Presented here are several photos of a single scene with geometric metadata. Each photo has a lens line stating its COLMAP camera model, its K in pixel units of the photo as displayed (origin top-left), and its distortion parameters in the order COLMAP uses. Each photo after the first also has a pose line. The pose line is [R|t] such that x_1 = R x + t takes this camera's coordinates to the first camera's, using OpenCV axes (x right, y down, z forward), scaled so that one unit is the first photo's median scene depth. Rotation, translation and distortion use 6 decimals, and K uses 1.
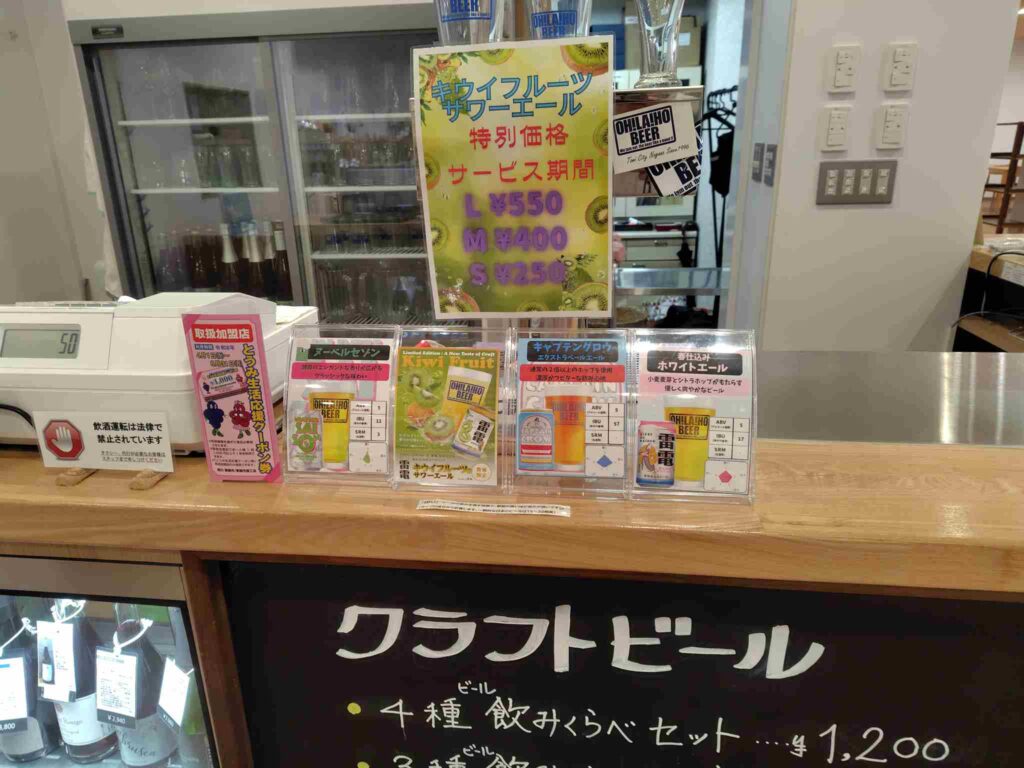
lens RADIAL K [[711.2, 0, 505.5], [0, 711.2, 388.4], [0, 0, 1]] dist [0.022520, 0.001655]
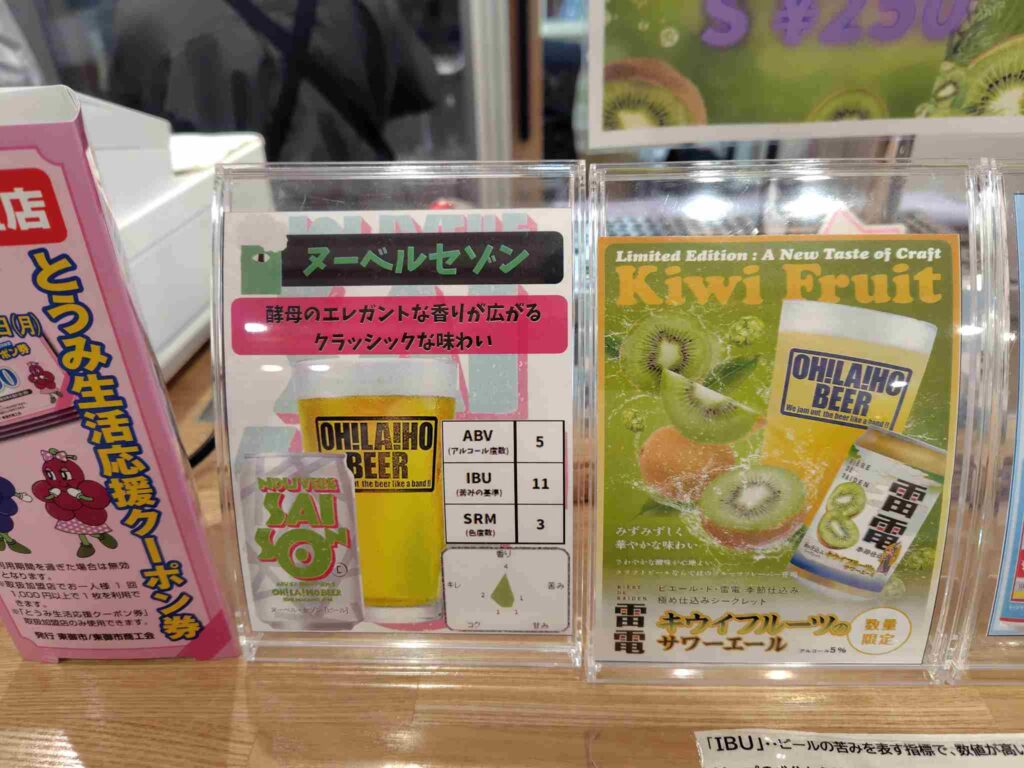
lens RADIAL K [[719.7, 0, 512.0], [0, 719.7, 384.0], [0, 0, 1]] dist [0.031488, -0.067631]
pose [[0.995596, -0.049870, 0.079386, -0.215514], [0.033653, 0.980450, 0.193869, -0.058442], [-0.087502, -0.190343, 0.977810, 0.713214]]
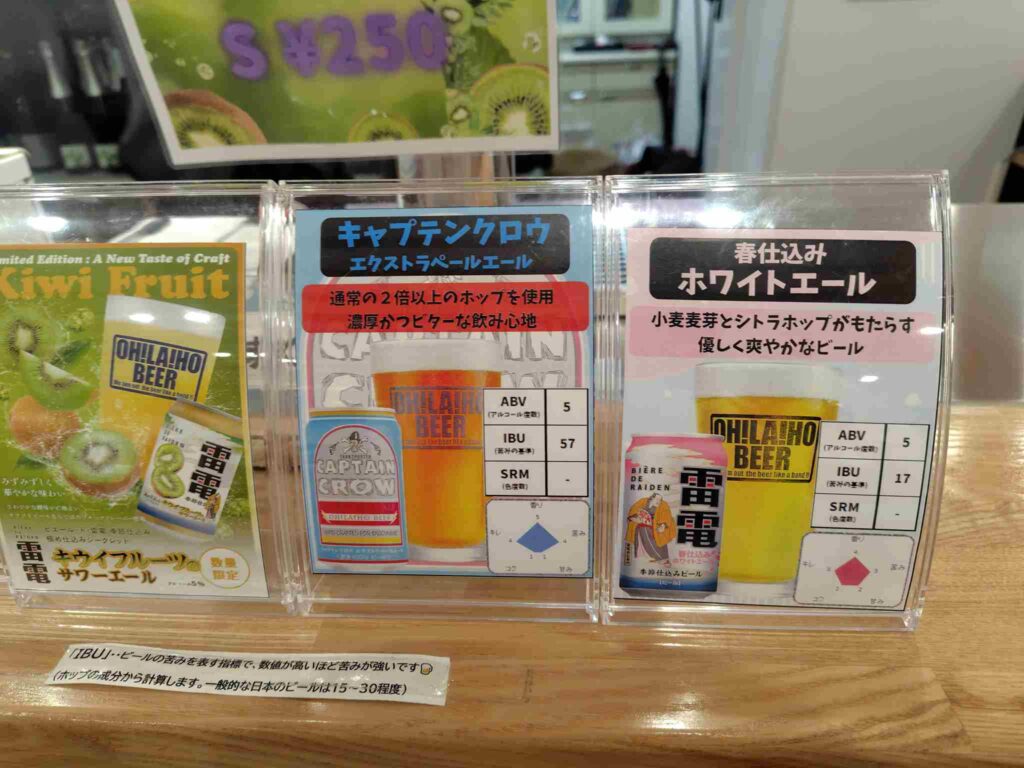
lens RADIAL K [[719.7, 0, 512.0], [0, 719.7, 384.0], [0, 0, 1]] dist [0.031488, -0.067631]
pose [[0.997943, -0.039476, 0.050512, 0.105883], [0.028980, 0.980608, 0.193827, -0.052109], [-0.057184, -0.191964, 0.979735, 0.618693]]
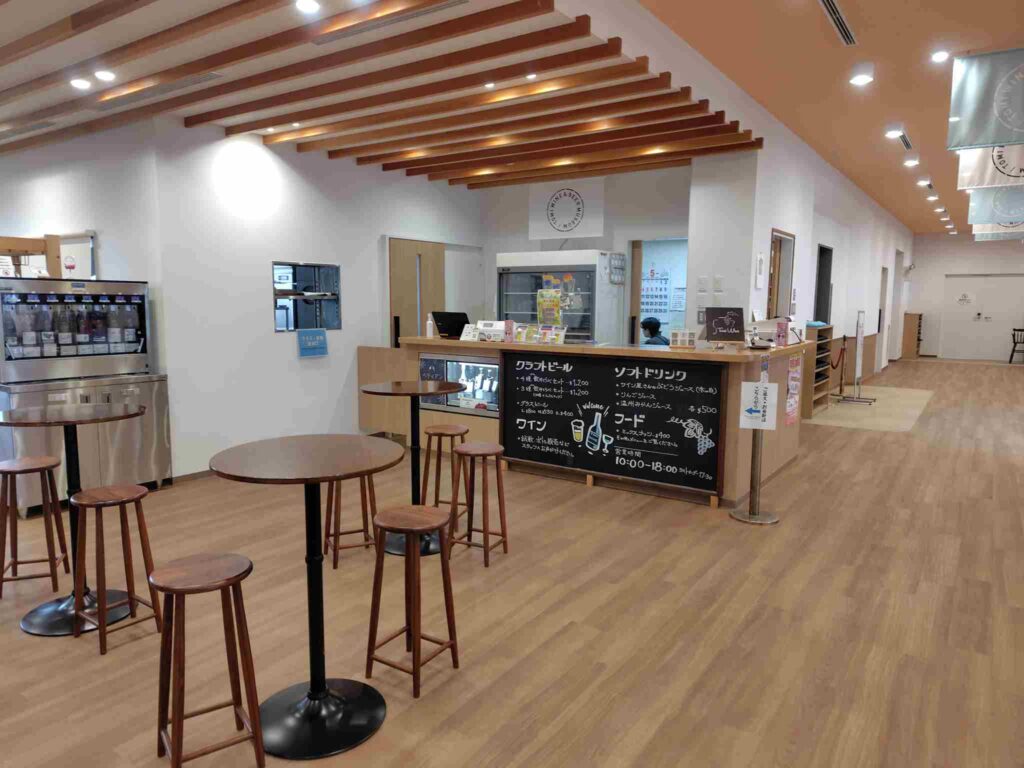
lens RADIAL K [[689.8, 0, 498.9], [0, 689.8, 380.8], [0, 0, 1]] dist [0.000674, -0.001507]
pose [[0.884808, 0.083102, -0.458486, 3.180459], [-0.175246, 0.971074, -0.162187, 1.864950], [0.431746, 0.223852, 0.873777, -5.801062]]
